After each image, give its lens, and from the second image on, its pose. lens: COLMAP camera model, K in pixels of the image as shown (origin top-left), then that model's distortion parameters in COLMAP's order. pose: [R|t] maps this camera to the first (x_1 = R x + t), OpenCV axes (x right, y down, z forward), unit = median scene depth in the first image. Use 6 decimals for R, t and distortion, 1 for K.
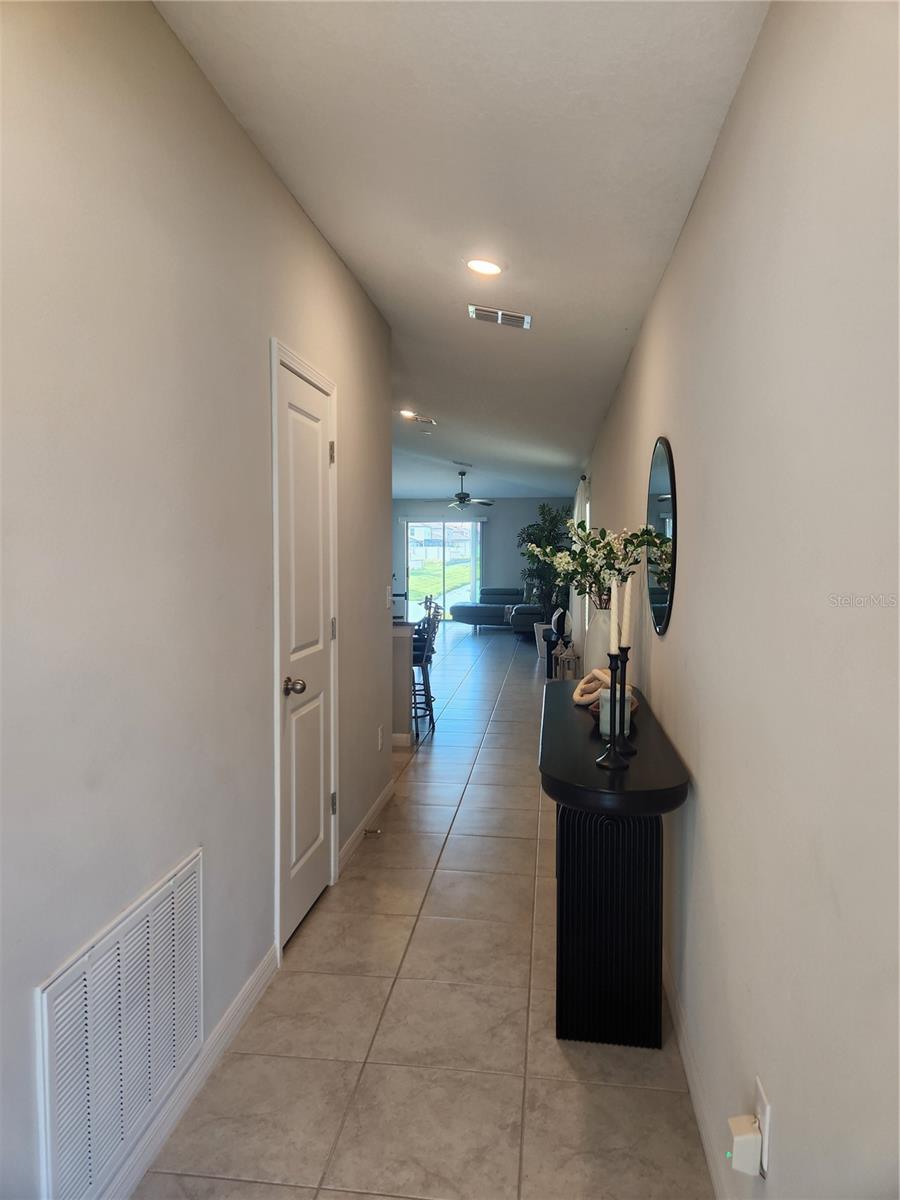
lens RADIAL K [[806.1, 0, 454.4], [0, 806.1, 595.2], [0, 0, 1]] dist [0.058266, -0.004828]
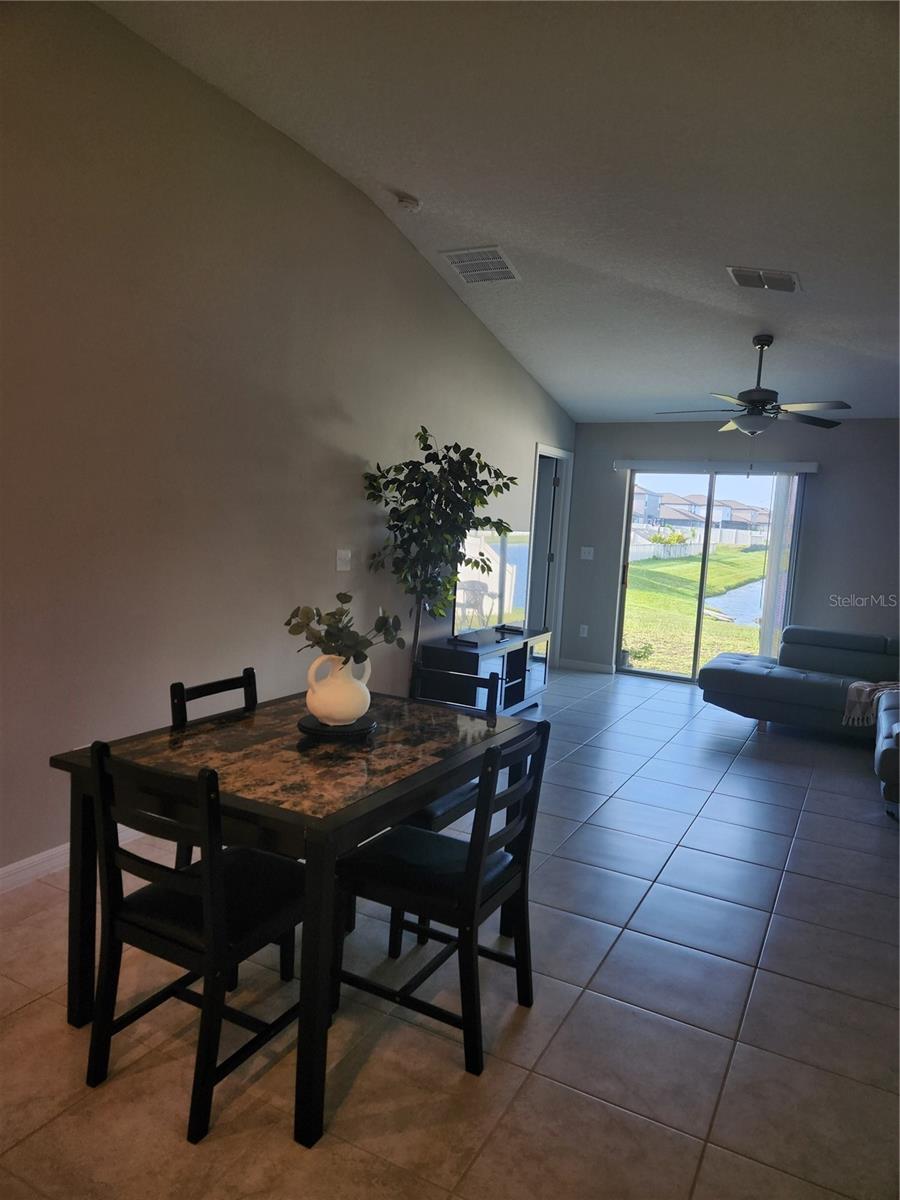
lens RADIAL K [[803.2, 0, 450.0], [0, 803.2, 600.0], [0, 0, 1]] dist [0.056637, 0.002315]
pose [[0.934102, 0.086732, -0.346310, 0.058176], [-0.074753, 0.996054, 0.047829, -0.125027], [0.349092, -0.018789, 0.936900, 2.176326]]
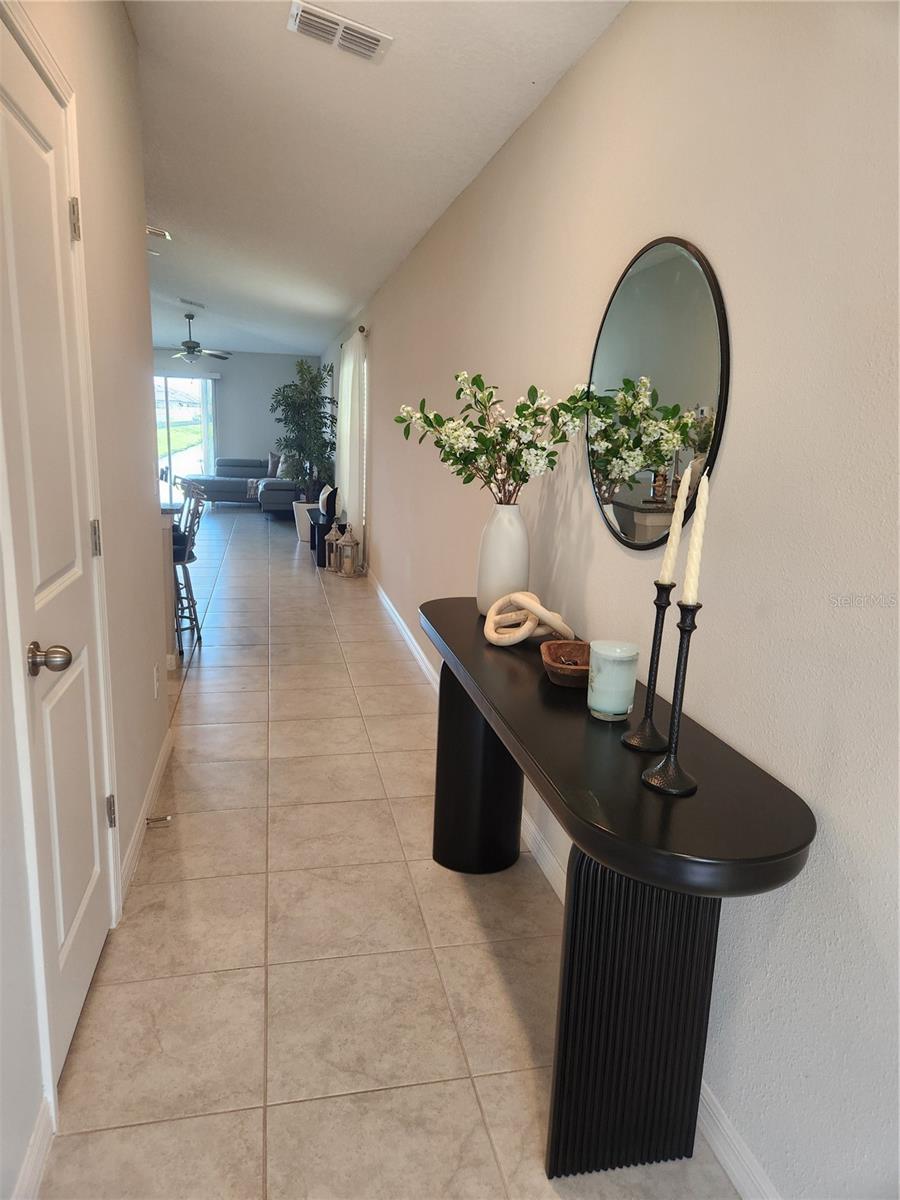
lens RADIAL K [[802.5, 0, 450.0], [0, 802.5, 600.0], [0, 0, 1]] dist [0.083311, -0.077488]
pose [[0.942722, -0.041972, 0.330928, -0.101600], [-0.013276, 0.986546, 0.162944, -0.014366], [-0.333314, -0.158004, 0.929482, 0.337646]]
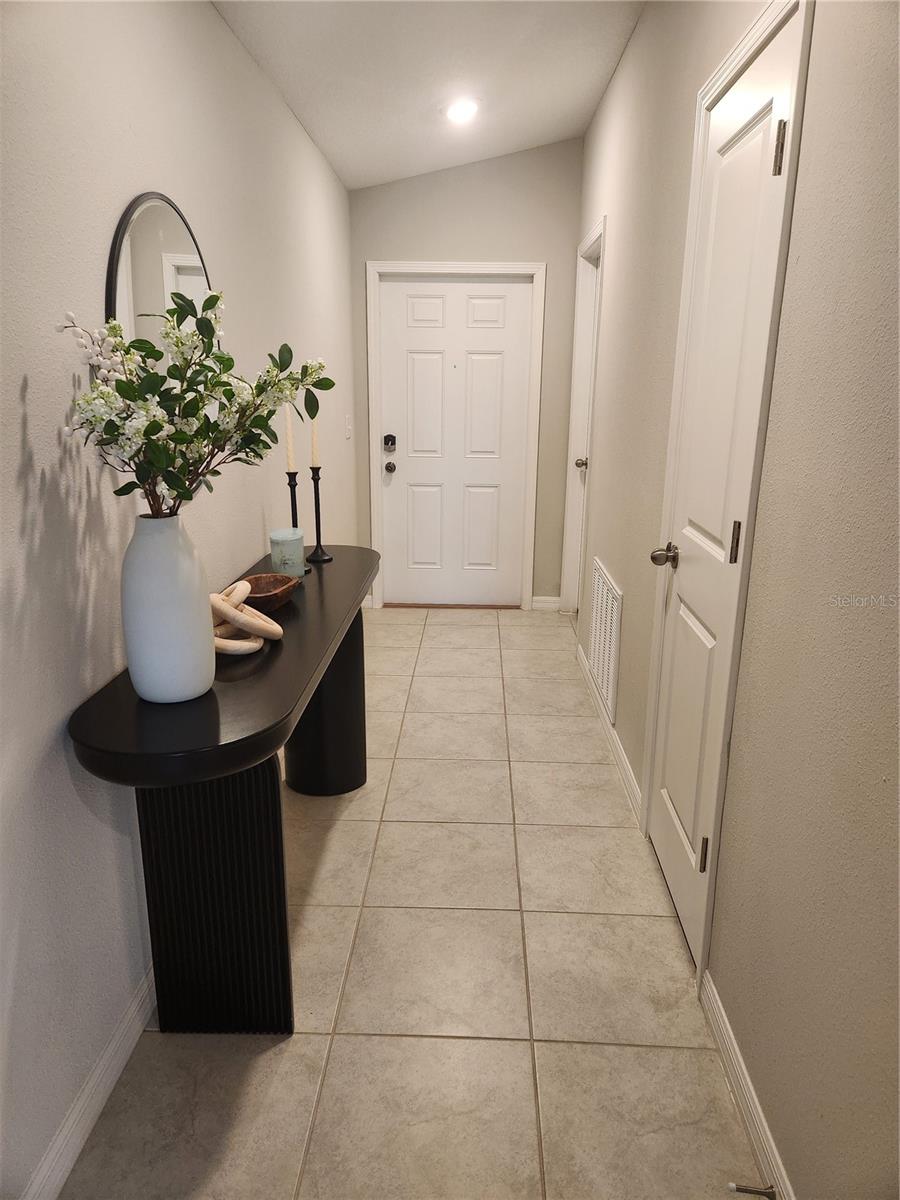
lens RADIAL K [[803.2, 0, 450.0], [0, 803.2, 600.0], [0, 0, 1]] dist [0.056637, 0.002315]
pose [[-0.996191, 0.016337, -0.085655, 0.067537], [-0.012162, 0.946660, 0.322005, -0.081643], [0.086347, 0.321820, -0.942855, 1.436367]]
